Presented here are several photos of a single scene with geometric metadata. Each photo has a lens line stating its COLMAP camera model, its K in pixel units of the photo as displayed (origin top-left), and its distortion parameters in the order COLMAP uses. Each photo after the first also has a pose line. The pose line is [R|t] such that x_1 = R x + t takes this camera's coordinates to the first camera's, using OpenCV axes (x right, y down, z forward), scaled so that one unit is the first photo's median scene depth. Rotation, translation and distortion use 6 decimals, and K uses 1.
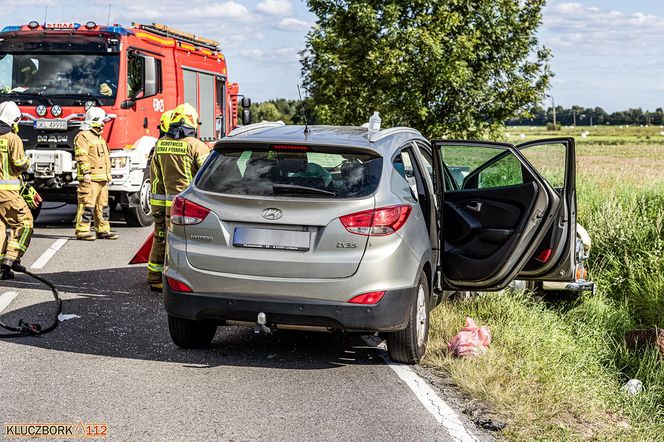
lens RADIAL K [[1517.0, 0, 331.0], [0, 1517.0, 221.8], [0, 0, 1]] dist [0.031131, 0.000000]
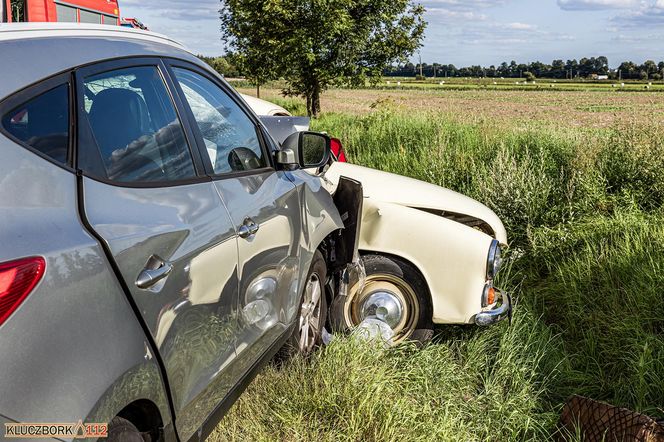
lens RADIAL K [[953.0, 0, 334.0], [0, 953.0, 219.4], [0, 0, 1]] dist [0.048508, 0.000000]
pose [[0.998204, 0.004402, 0.059753, 0.048713], [-0.009445, 0.996389, 0.084380, -0.017437], [-0.059165, -0.084792, 0.994640, 0.392380]]
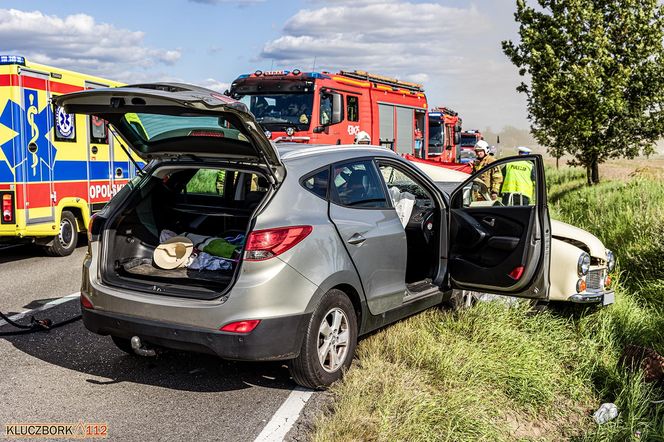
lens RADIAL K [[902.9, 0, 342.8], [0, 902.9, 220.9], [0, 0, 1]] dist [0.042842, 0.000000]
pose [[0.958323, 0.019840, -0.284999, 0.113727], [-0.014306, 0.999667, 0.021487, -0.013182], [0.285330, -0.016515, 0.958287, 0.224553]]
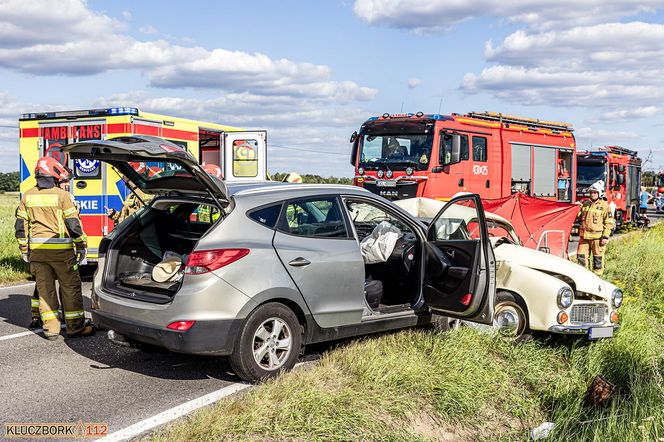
lens RADIAL K [[953.0, 0, 330.7], [0, 953.0, 219.7], [0, 0, 1]] dist [0.048508, 0.000000]
pose [[0.844406, 0.024408, -0.535147, 0.246094], [-0.039366, 0.999088, -0.016547, -0.011984], [0.534255, 0.035039, 0.844597, 0.196695]]
